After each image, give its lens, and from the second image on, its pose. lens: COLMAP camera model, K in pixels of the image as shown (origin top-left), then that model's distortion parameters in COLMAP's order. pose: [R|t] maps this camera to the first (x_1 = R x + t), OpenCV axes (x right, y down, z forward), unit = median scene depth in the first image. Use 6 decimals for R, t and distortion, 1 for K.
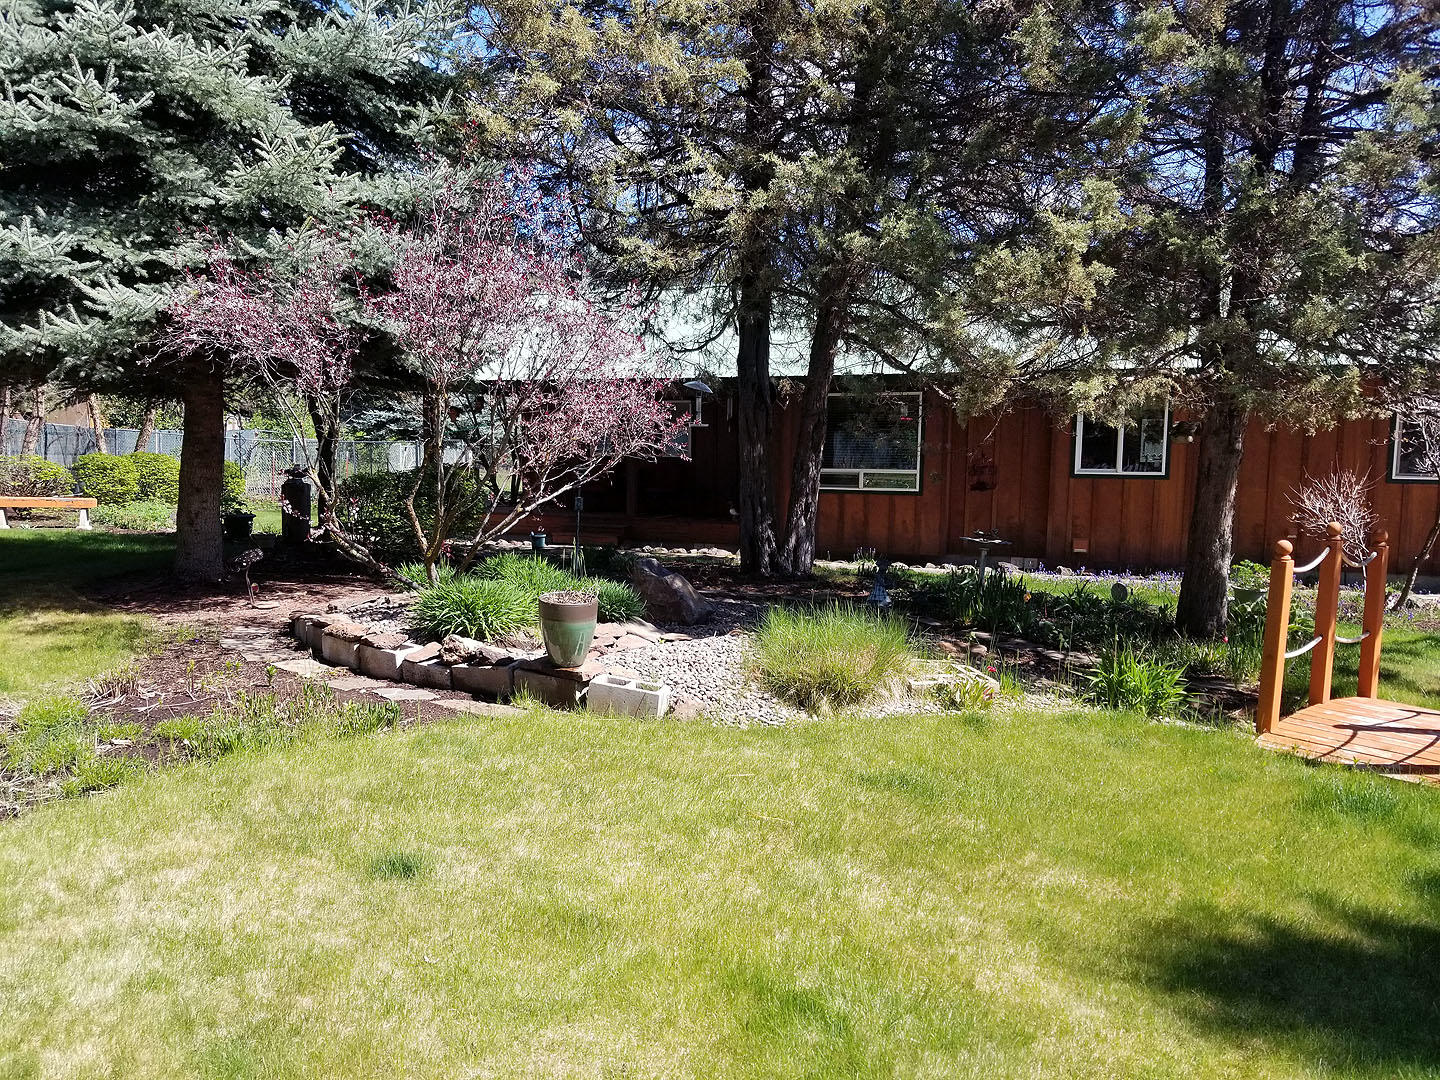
lens RADIAL K [[1149.2, 0, 722.5], [0, 1149.2, 547.0], [0, 0, 1]] dist [0.068159, -0.110731]
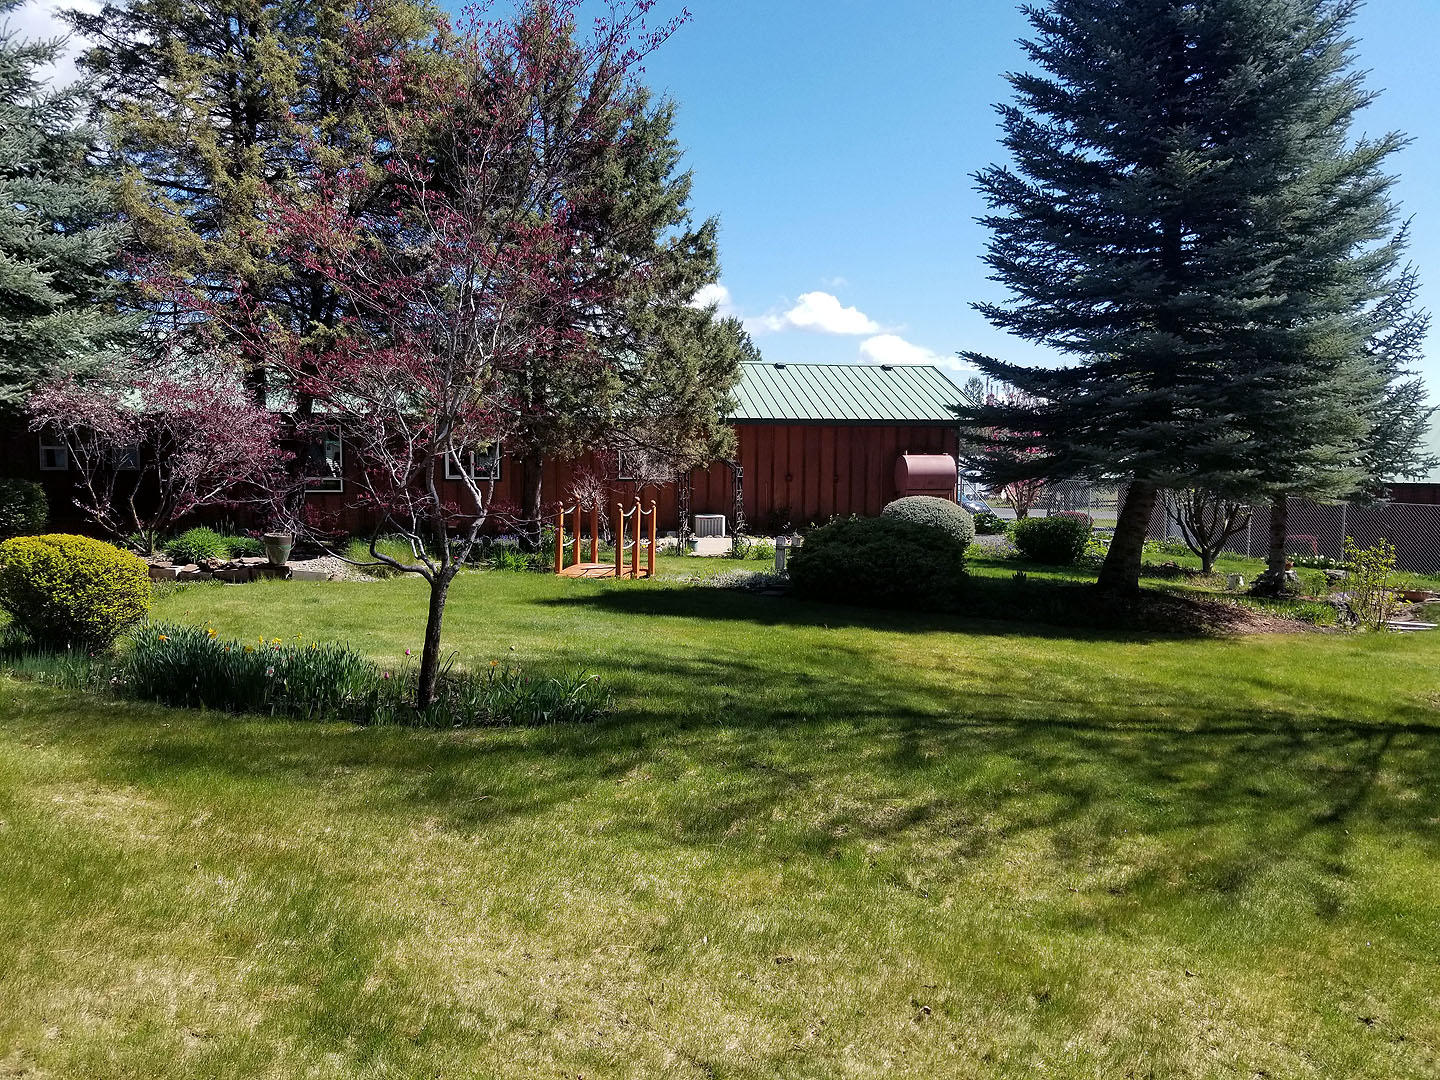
lens RADIAL K [[1149.2, 0, 722.3], [0, 1149.2, 541.1], [0, 0, 1]] dist [0.068159, -0.110731]
pose [[0.835620, -0.047785, 0.547225, -0.648846], [0.054976, 0.998482, 0.003240, 0.096405], [-0.546549, 0.027377, 0.836979, -1.398019]]
